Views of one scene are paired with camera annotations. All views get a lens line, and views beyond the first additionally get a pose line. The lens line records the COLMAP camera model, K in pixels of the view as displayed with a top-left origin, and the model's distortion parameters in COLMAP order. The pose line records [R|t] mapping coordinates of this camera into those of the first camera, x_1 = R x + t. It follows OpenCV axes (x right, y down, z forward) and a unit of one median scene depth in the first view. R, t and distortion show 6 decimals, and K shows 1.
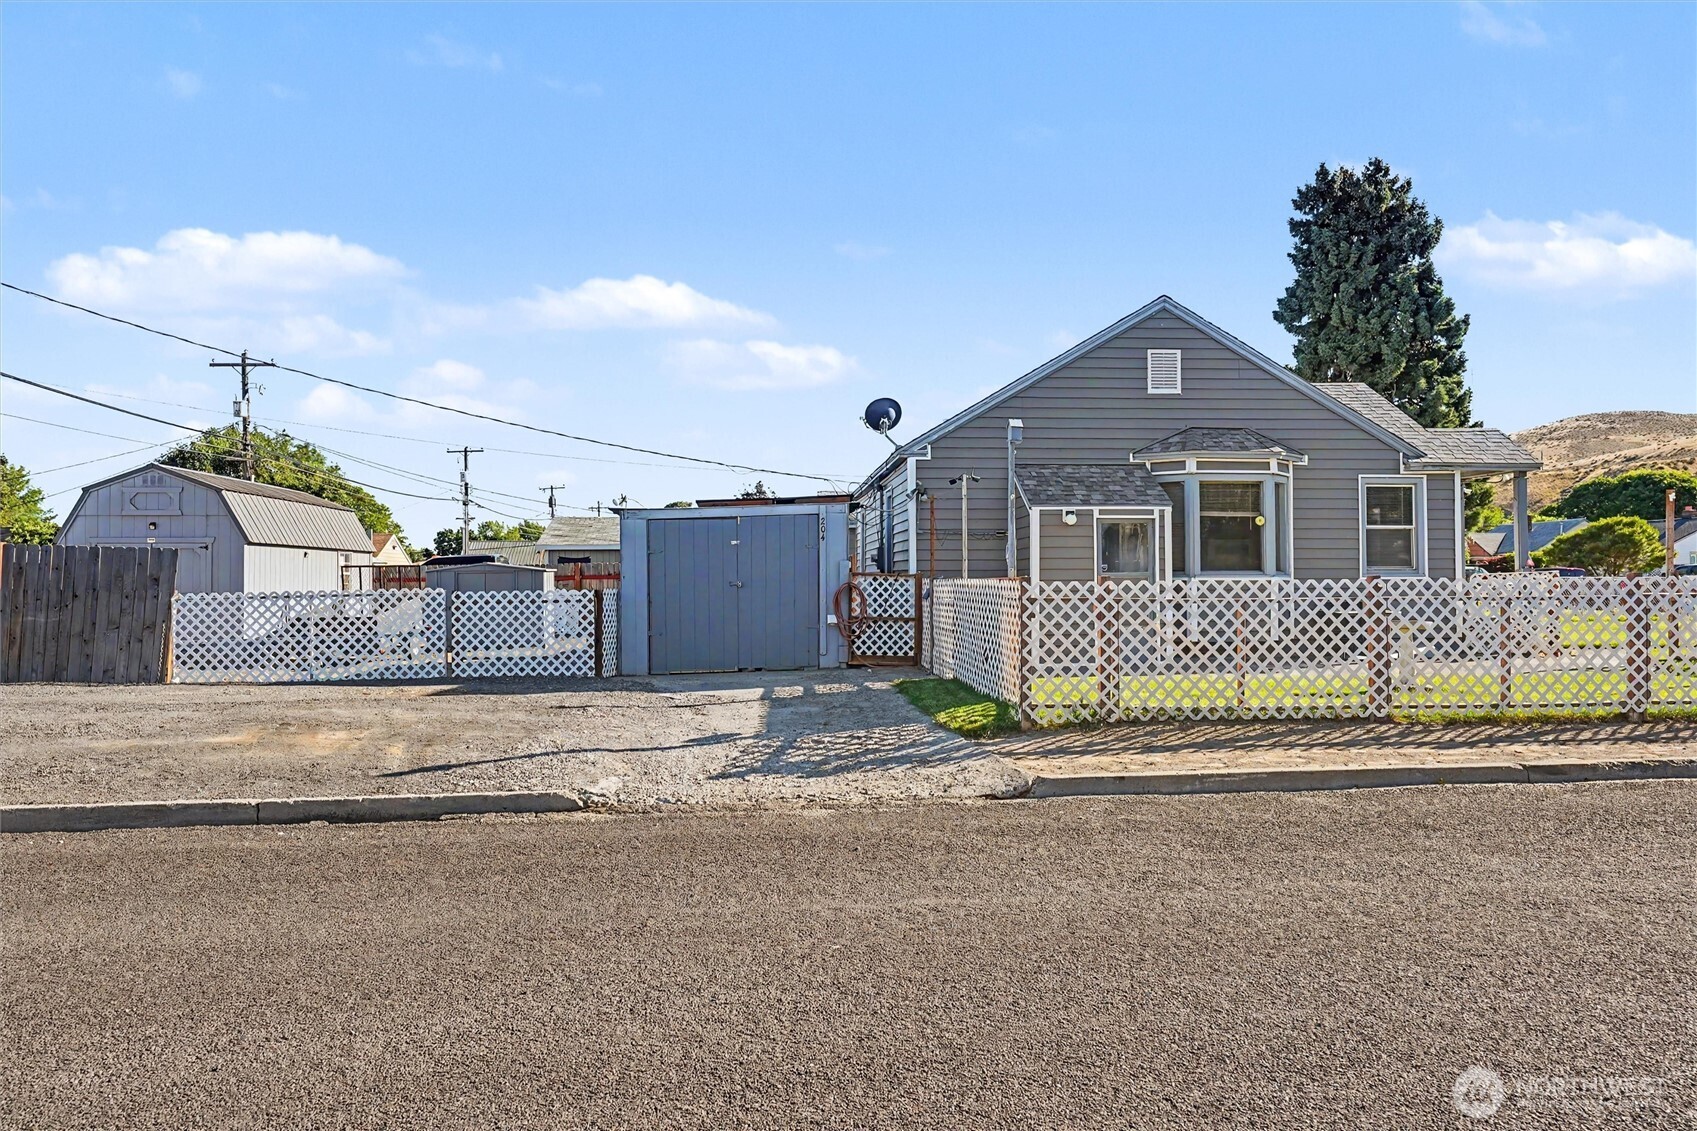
lens RADIAL K [[1117.2, 0, 846.4], [0, 1117.2, 557.2], [0, 0, 1]] dist [-0.004905, -0.002852]
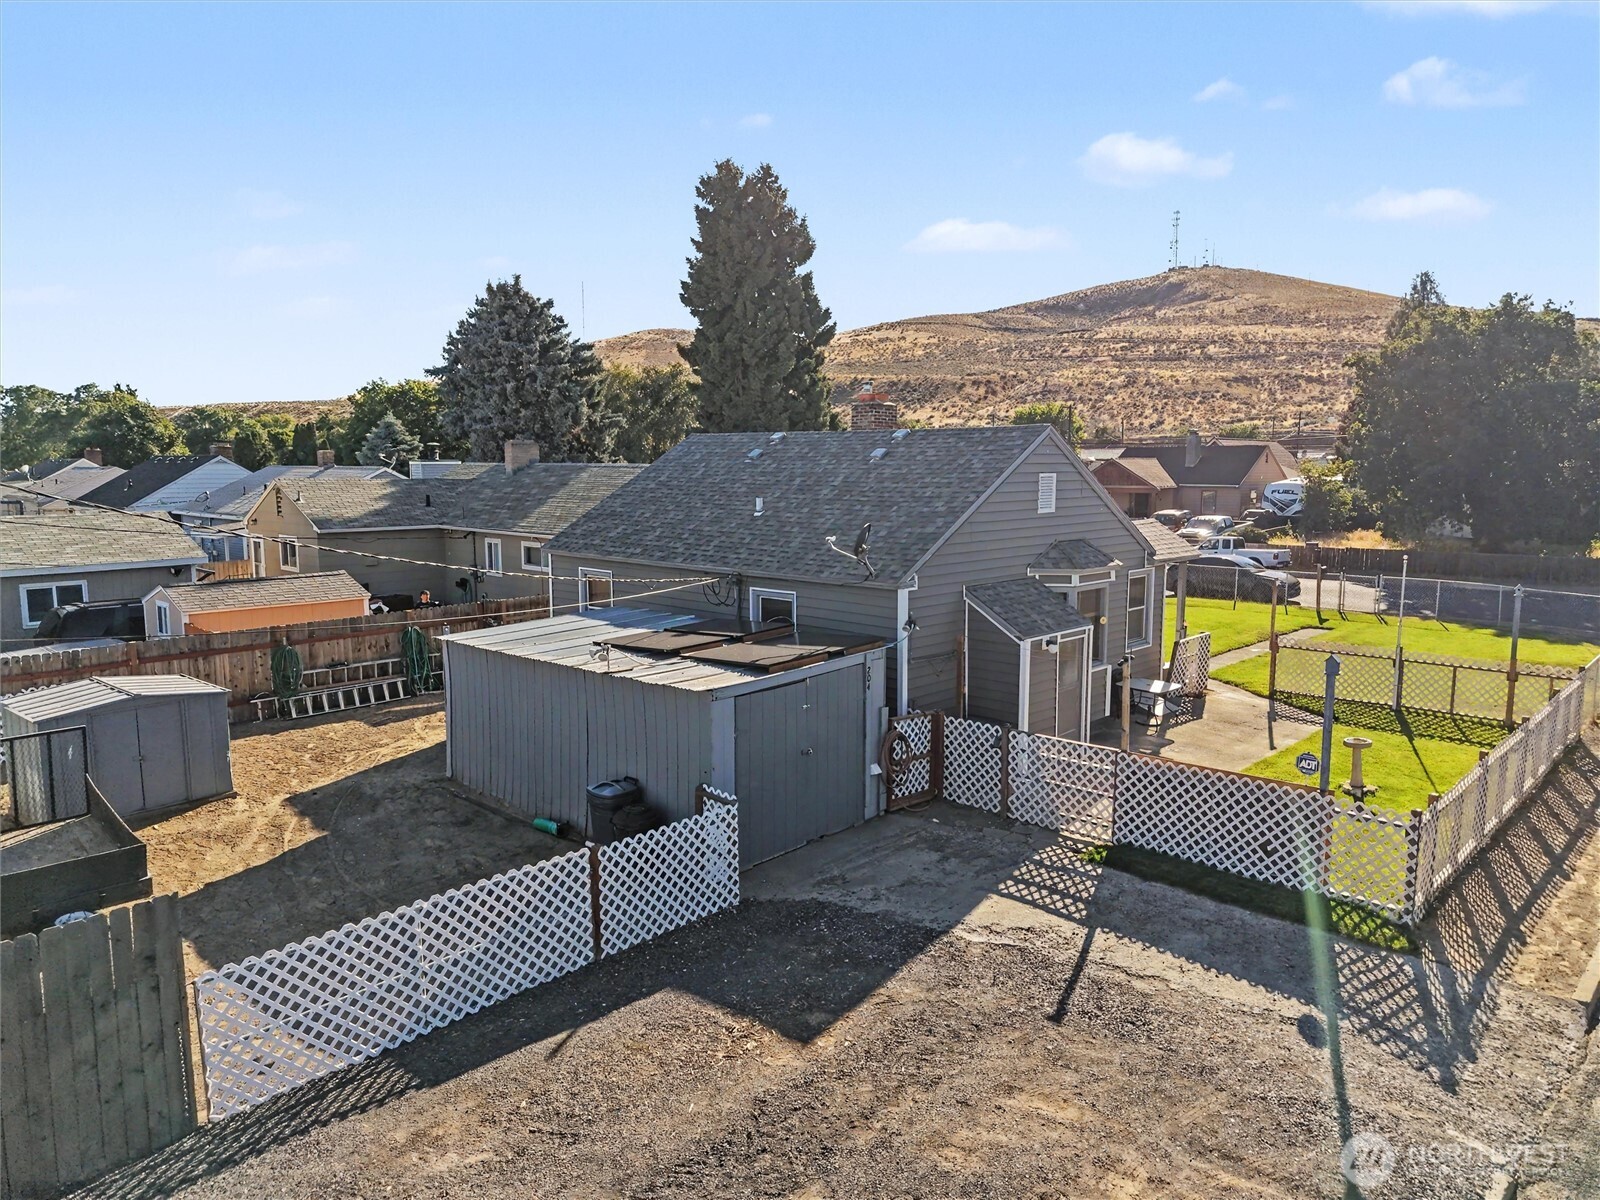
lens RADIAL K [[1090.5, 0, 800.0], [0, 1090.5, 600.0], [0, 0, 1]] dist [0.022986, -0.003048]
pose [[0.740536, -0.082773, 0.666900, -0.632189], [-0.015771, 0.989972, 0.140384, -0.207002], [-0.671832, -0.114477, 0.731804, 0.344766]]
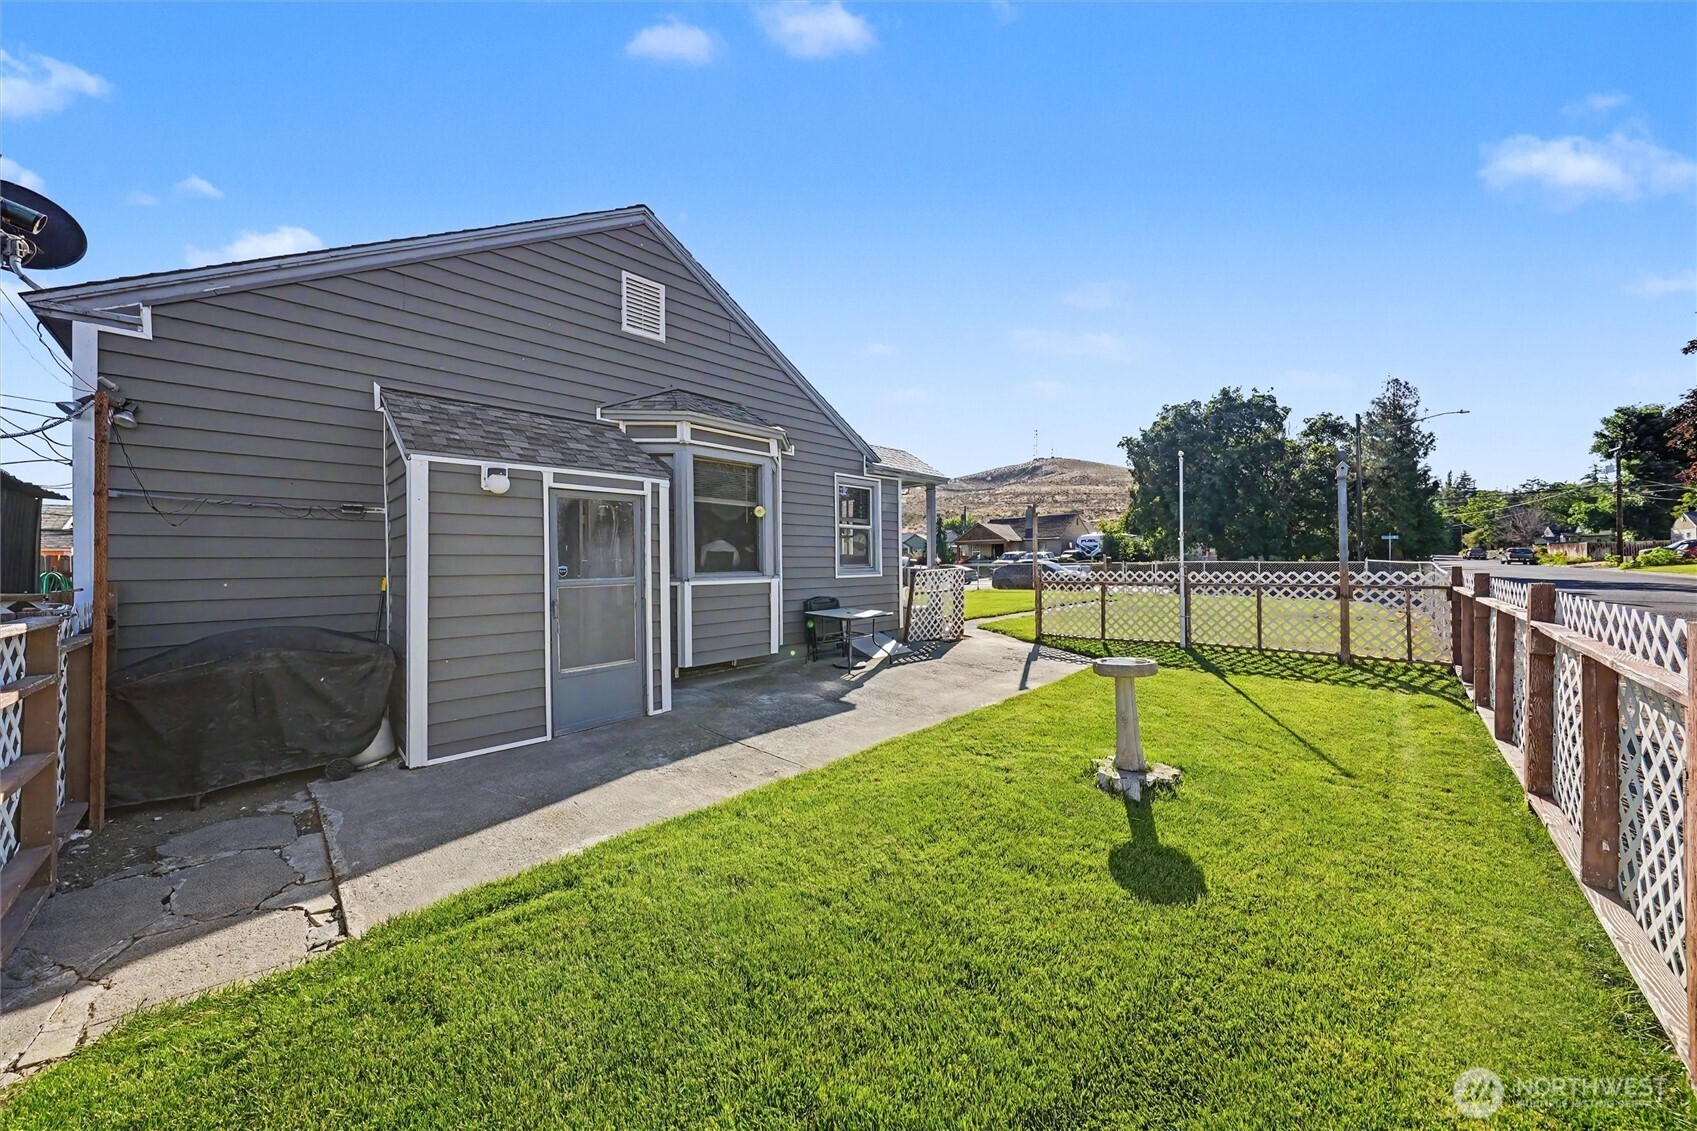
lens RADIAL K [[572.2, 0, 847.2], [0, 572.2, 560.5], [0, 0, 1]] dist [-0.001857, -0.000195]
pose [[0.744966, -0.001517, 0.667101, 0.127574], [-0.004281, 0.999966, 0.007054, 0.000743], [-0.667089, -0.008110, 0.744934, 0.610947]]
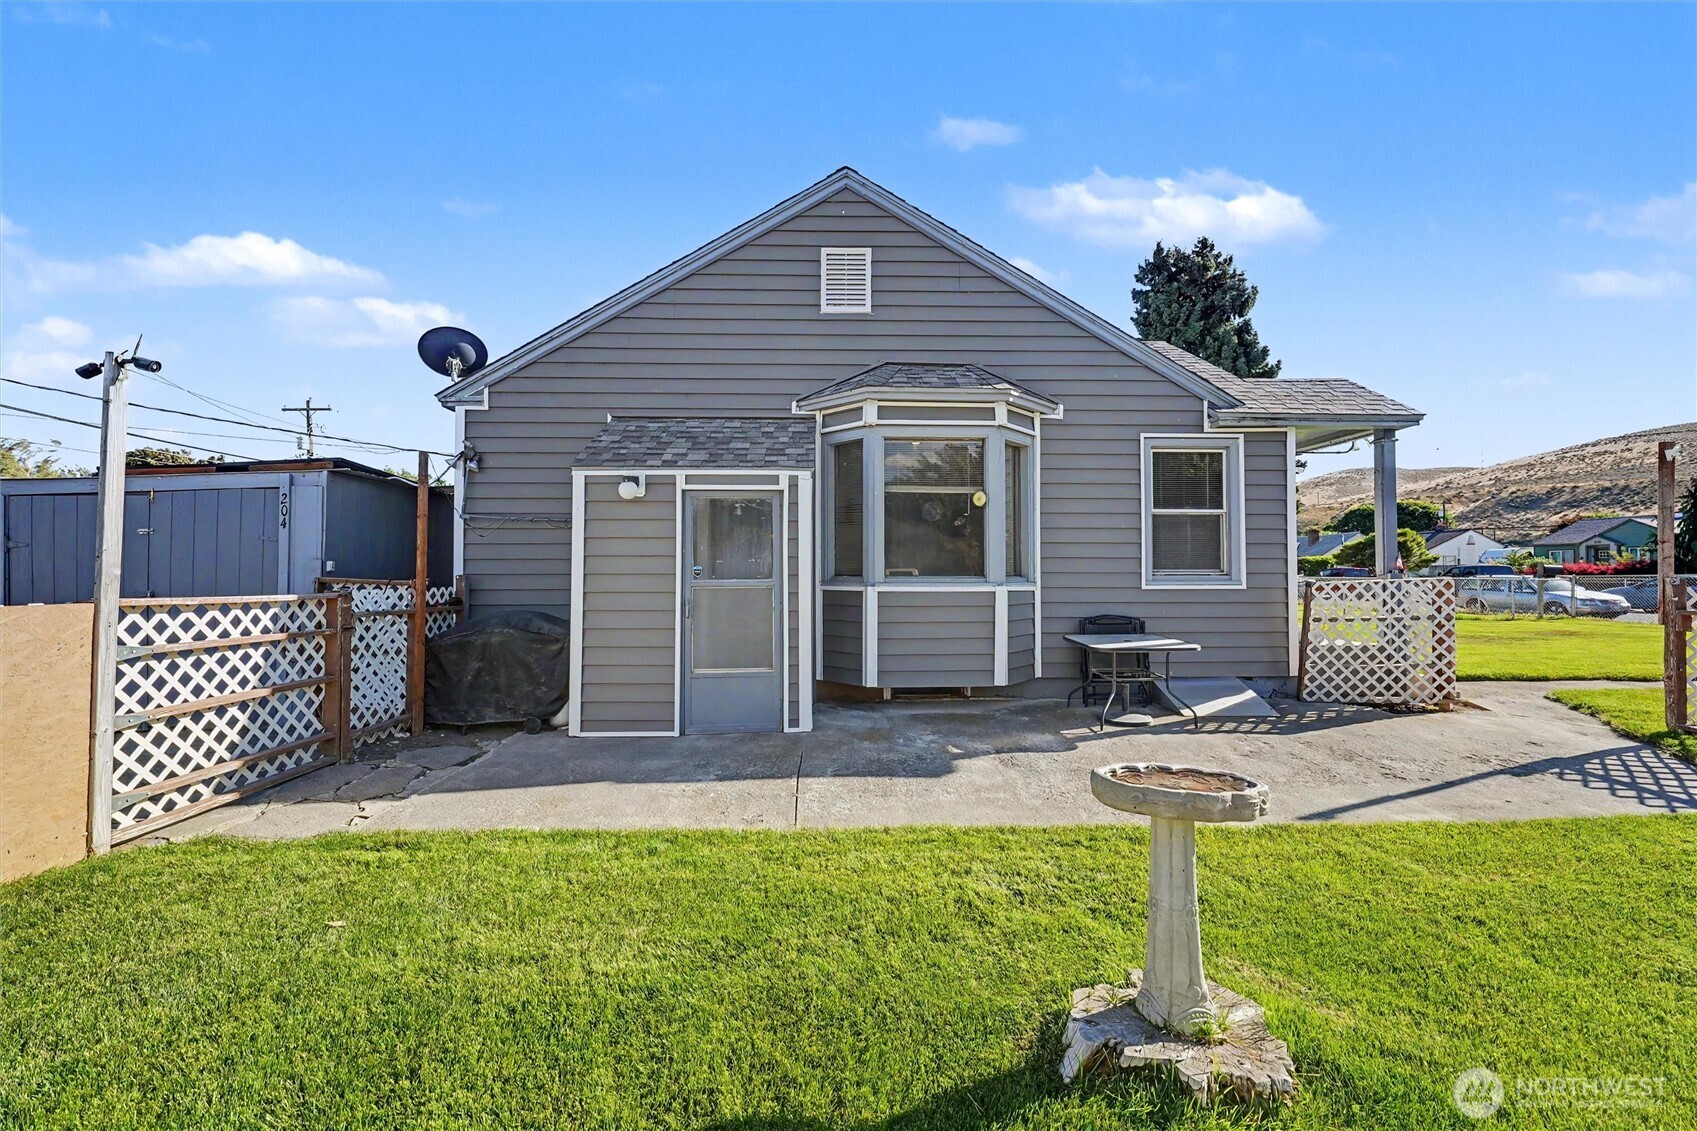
lens RADIAL K [[664.1, 0, 854.2], [0, 664.1, 562.3], [0, 0, 1]] dist [0.007884, -0.000076]
pose [[0.998819, 0.001378, -0.048573, 0.304775], [-0.001180, 0.999991, 0.004110, 0.002546], [0.048578, -0.004048, 0.998811, 0.588175]]
